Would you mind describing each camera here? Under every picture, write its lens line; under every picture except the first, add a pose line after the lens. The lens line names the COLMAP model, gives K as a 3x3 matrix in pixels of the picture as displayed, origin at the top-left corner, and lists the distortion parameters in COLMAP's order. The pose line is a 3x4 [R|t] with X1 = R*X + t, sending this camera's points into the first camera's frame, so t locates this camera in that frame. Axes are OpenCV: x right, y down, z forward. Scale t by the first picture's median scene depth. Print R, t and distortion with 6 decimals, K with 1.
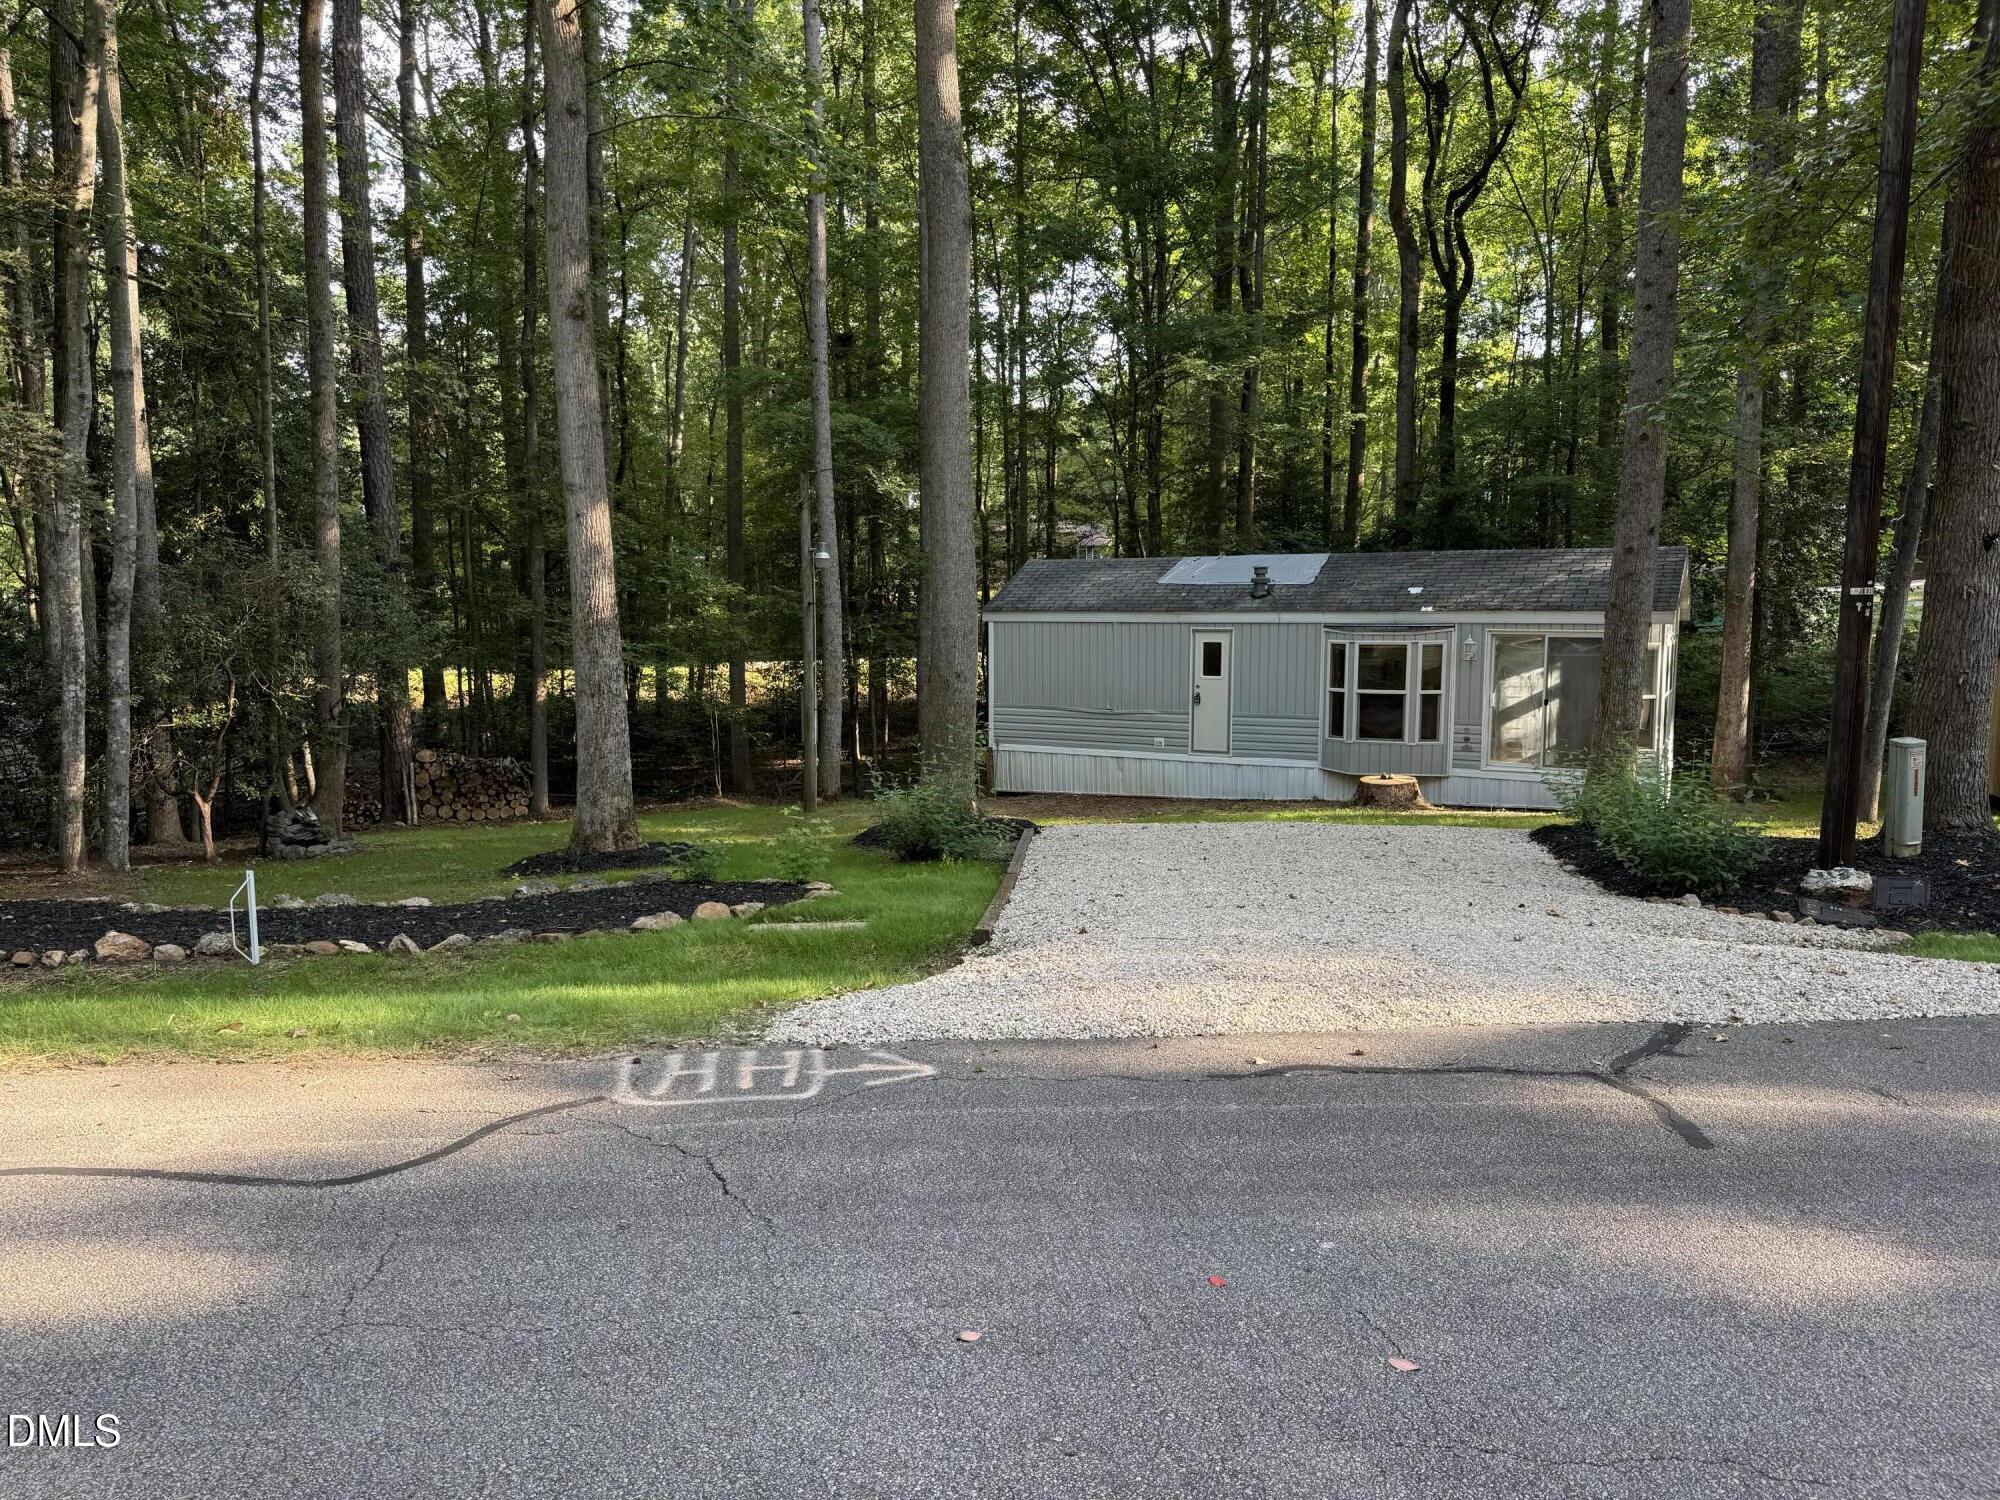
lens RADIAL K [[1409.7, 0, 989.7], [0, 1409.7, 751.0], [0, 0, 1]] dist [0.050645, -0.058870]
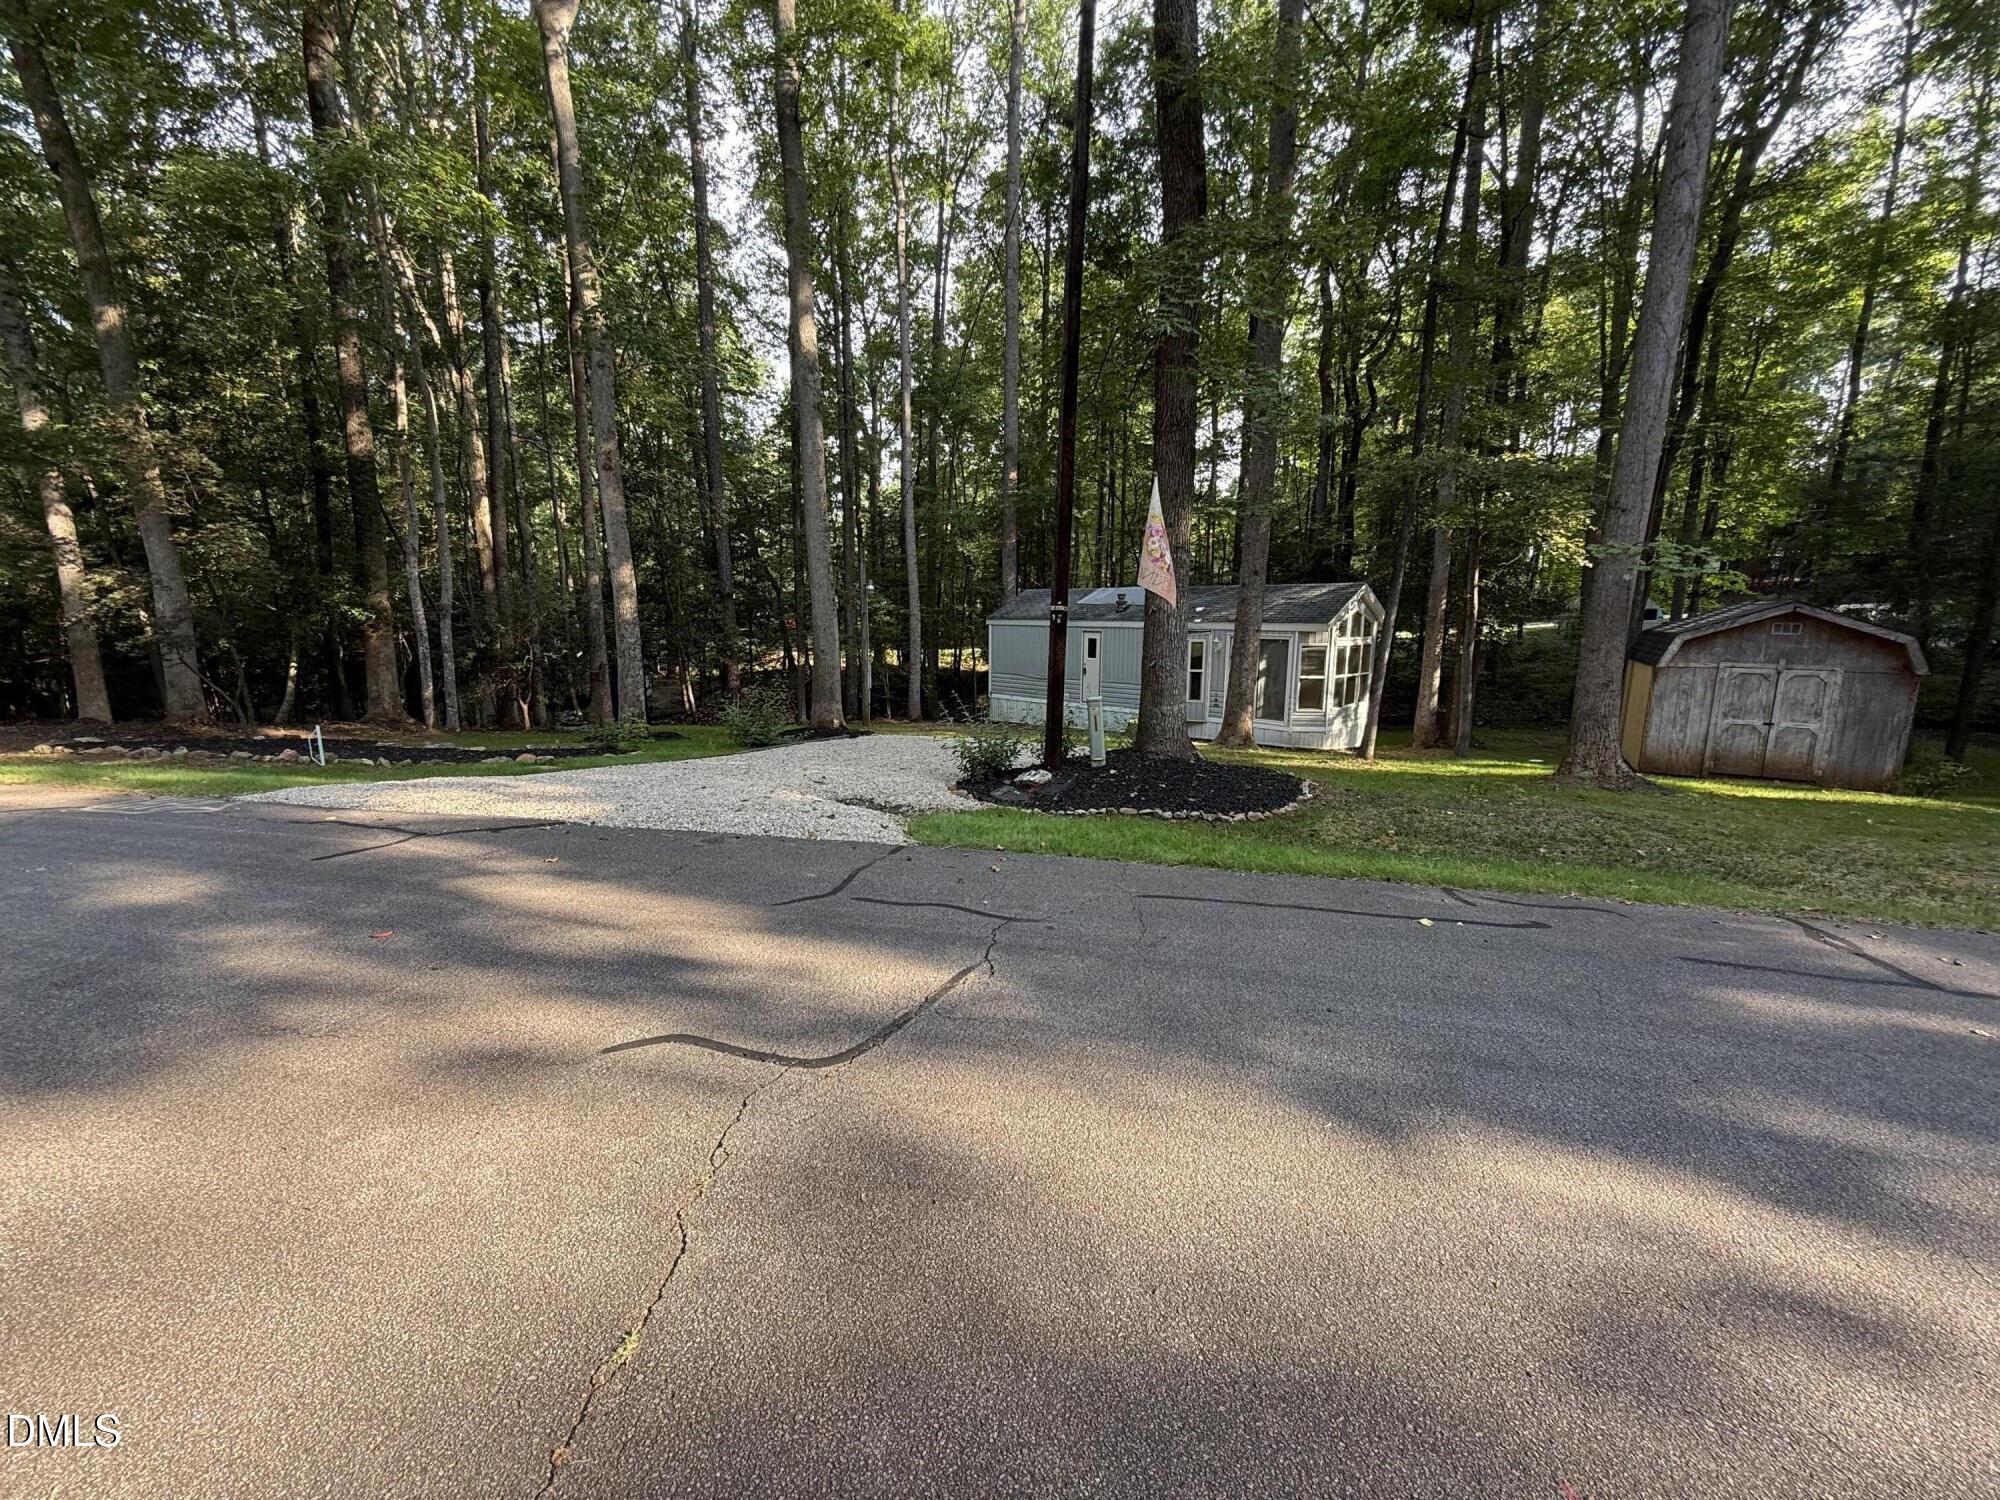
lens RADIAL K [[800.8, 0, 997.7], [0, 800.8, 760.9], [0, 0, 1]] dist [-0.000666, 0.000944]
pose [[0.957174, 0.059611, -0.283310, 0.364466], [-0.038407, 0.996069, 0.079822, -0.001857], [0.286954, -0.065523, 0.955701, 0.027554]]
